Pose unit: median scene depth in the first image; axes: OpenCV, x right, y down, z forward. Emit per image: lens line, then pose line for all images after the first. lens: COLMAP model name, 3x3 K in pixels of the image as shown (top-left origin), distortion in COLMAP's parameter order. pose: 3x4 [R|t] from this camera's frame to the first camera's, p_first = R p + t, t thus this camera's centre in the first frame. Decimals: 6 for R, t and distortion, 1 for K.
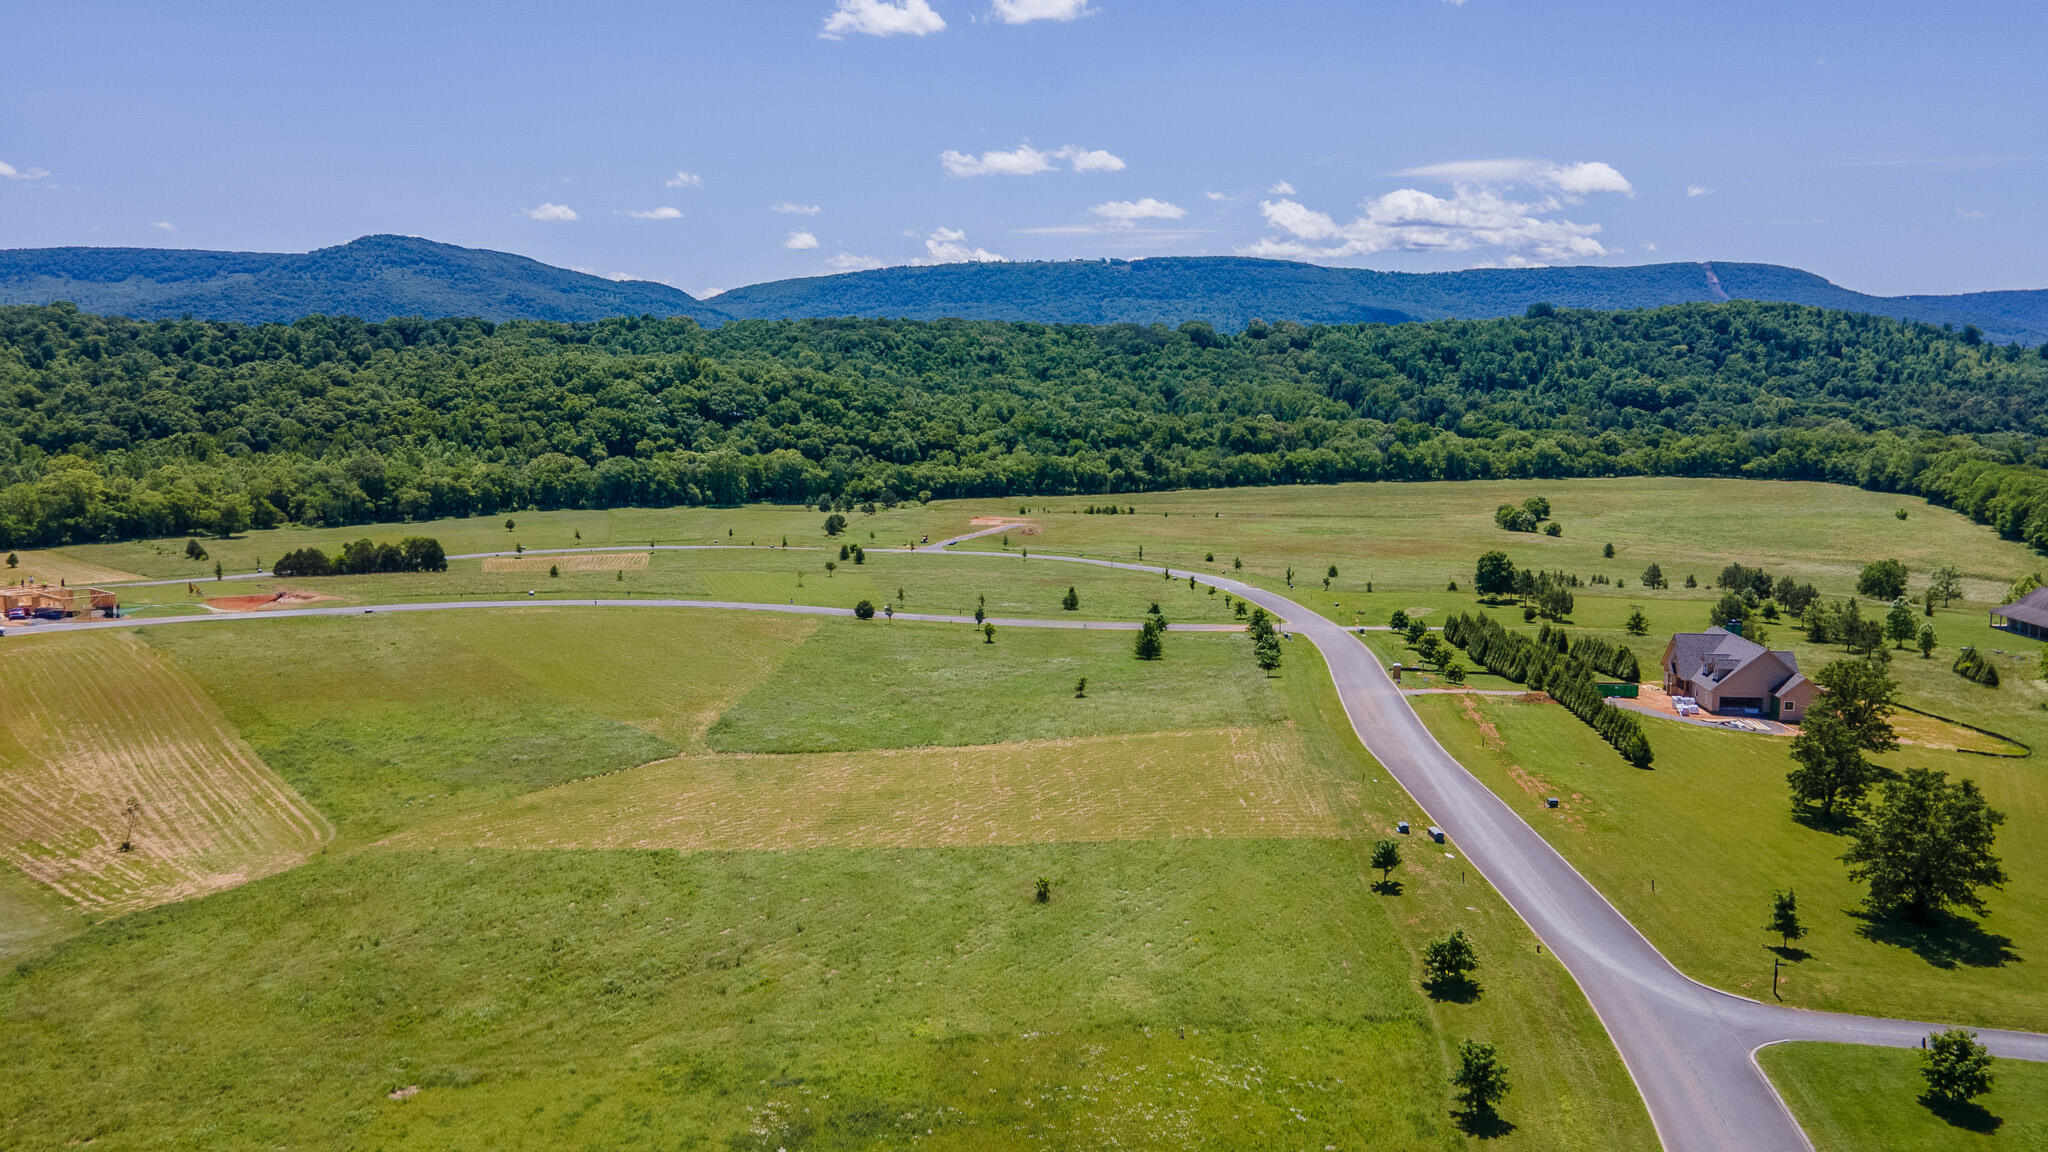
lens RADIAL K [[1529.3, 0, 1014.7], [0, 1529.3, 572.3], [0, 0, 1]] dist [0.014799, 0.056276]
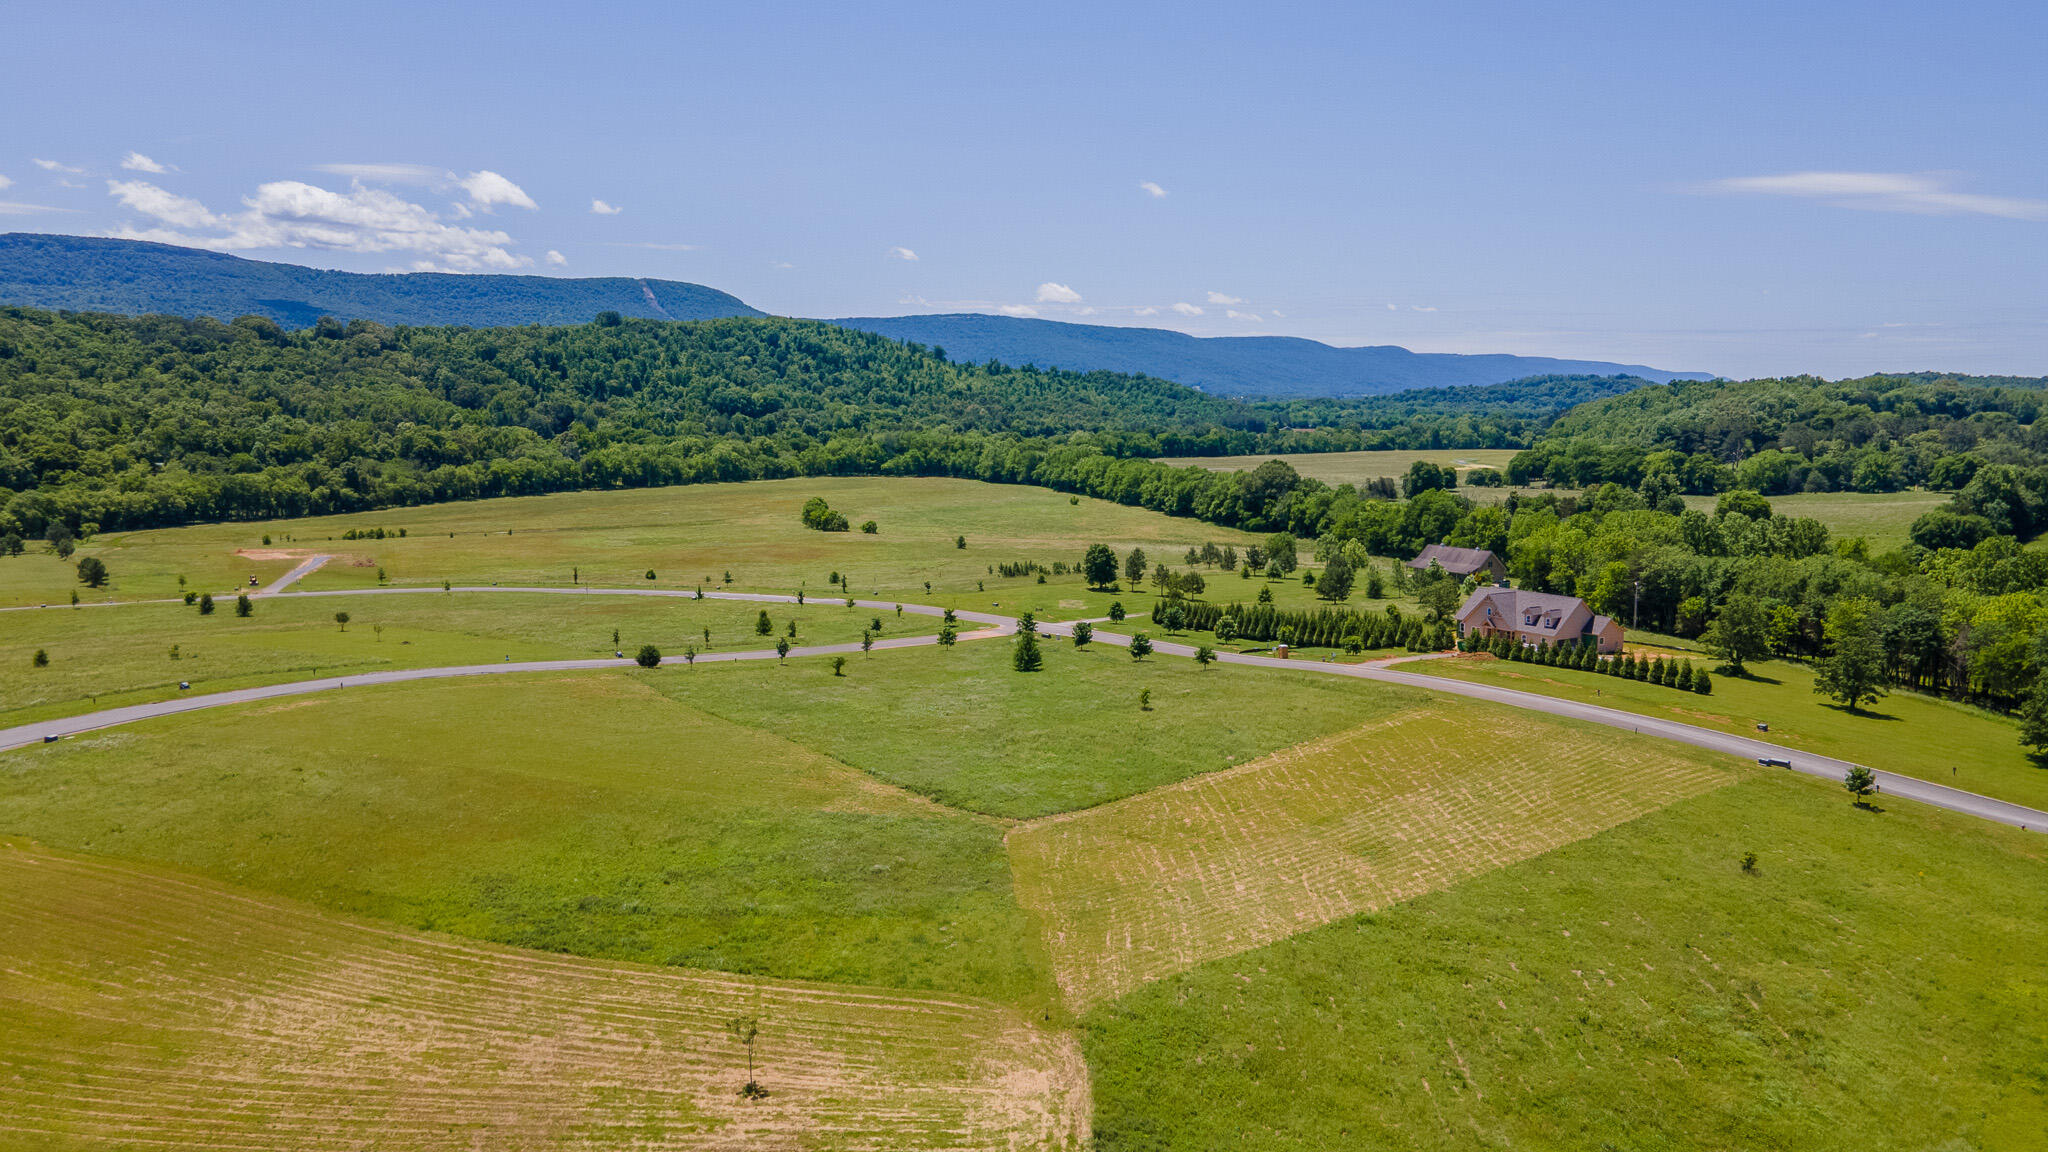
lens RADIAL K [[1529.3, 0, 1014.7], [0, 1529.3, 572.3], [0, 0, 1]] dist [0.014799, 0.056276]
pose [[0.768880, -0.071707, 0.635360, -0.169791], [0.075055, 0.996944, 0.021688, -0.008538], [-0.634973, 0.031011, 0.771912, 0.082303]]
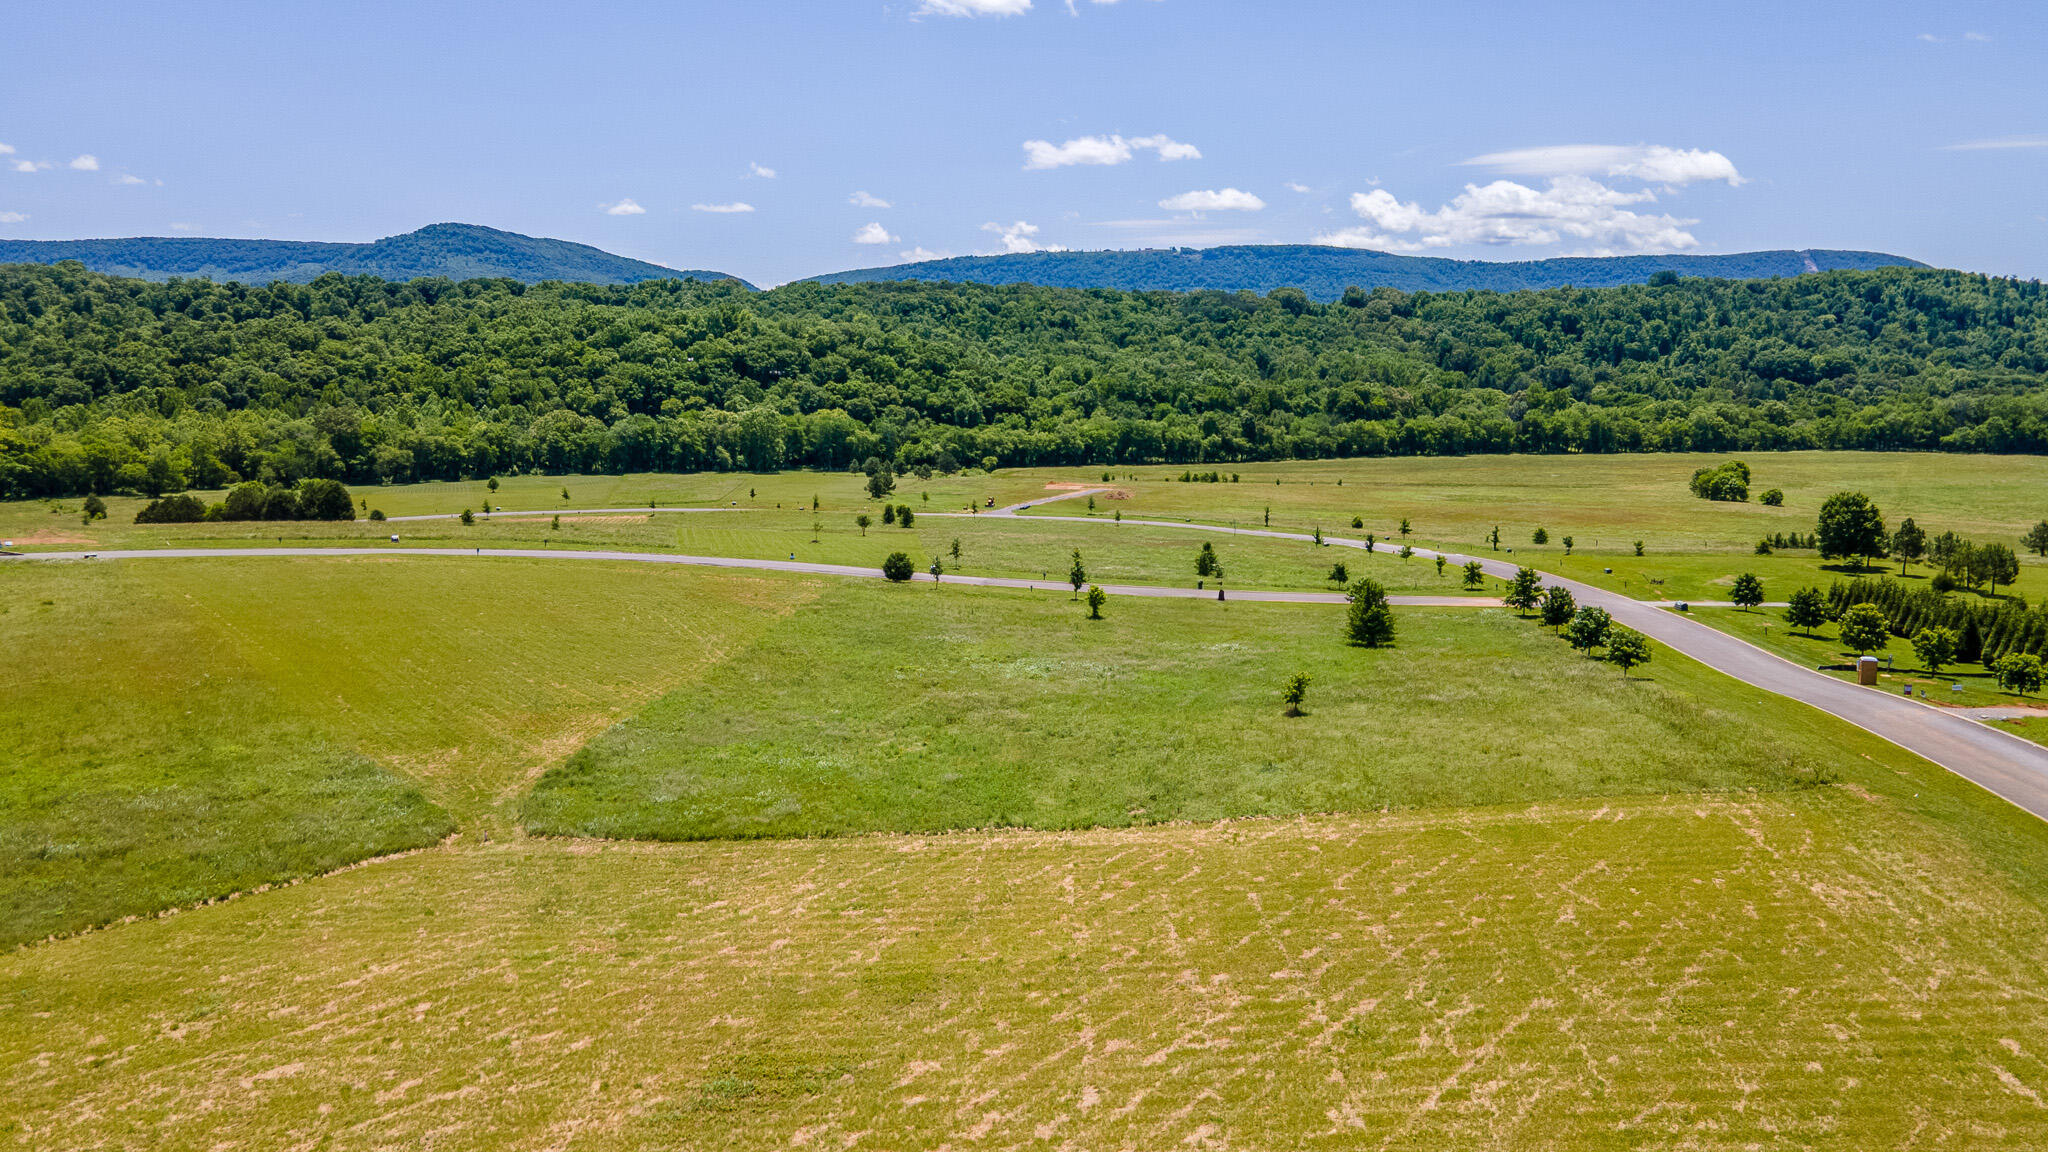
lens RADIAL K [[1505.2, 0, 1021.5], [0, 1505.2, 576.6], [0, 0, 1]] dist [0.022963, 0.039521]
pose [[0.999291, 0.008352, -0.036711, -0.008279], [-0.008207, 0.999958, 0.004119, 0.009151], [0.036744, -0.003815, 0.999317, 0.132822]]
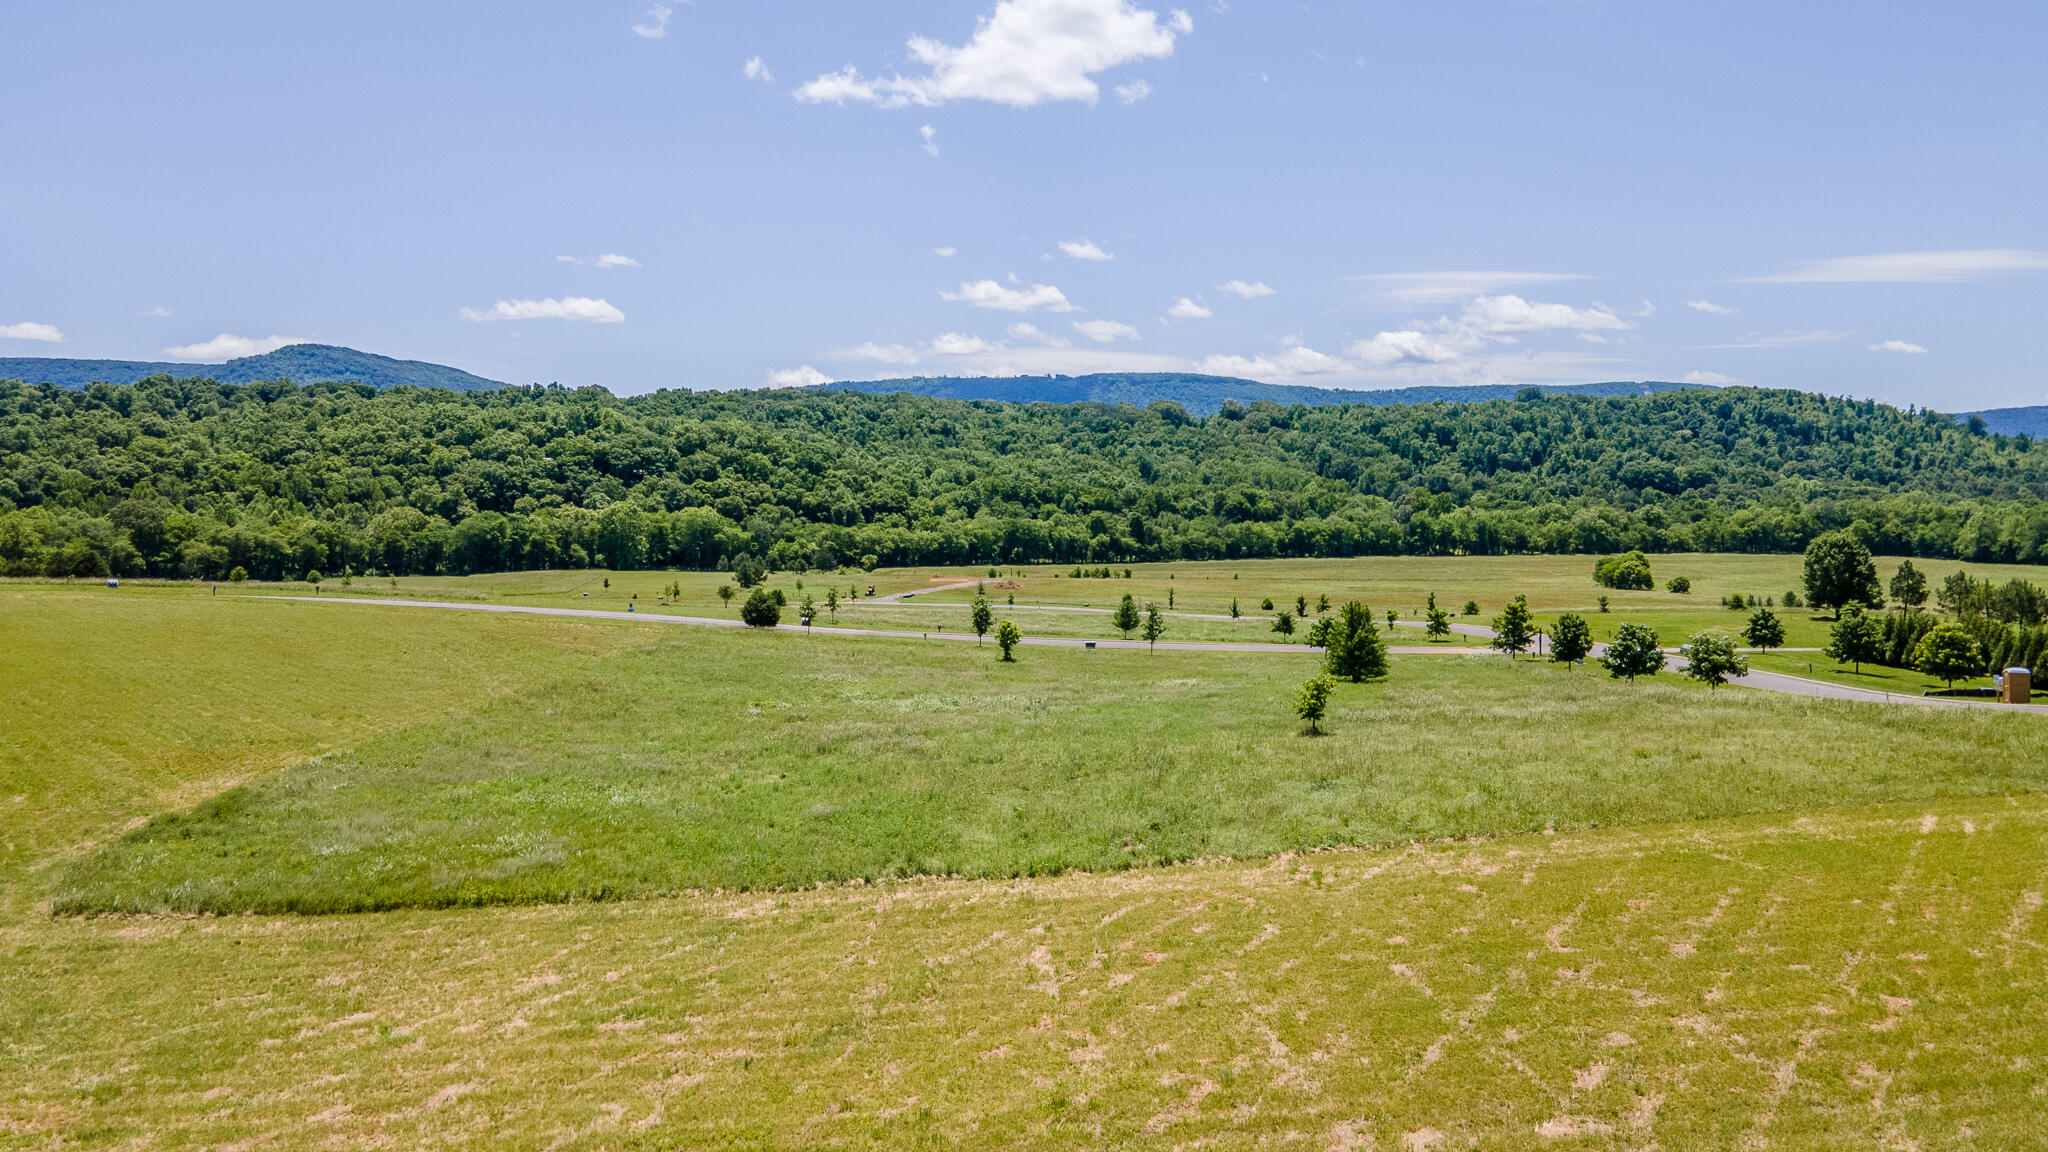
lens RADIAL K [[1498.5, 0, 1024.0], [0, 1498.5, 576.0], [0, 0, 1]] dist [0.017147, 0.052558]
pose [[0.998939, 0.001017, 0.046045, -0.011449], [0.002731, 0.996688, -0.081269, 0.019664], [-0.045975, 0.081309, 0.995628, 0.174642]]
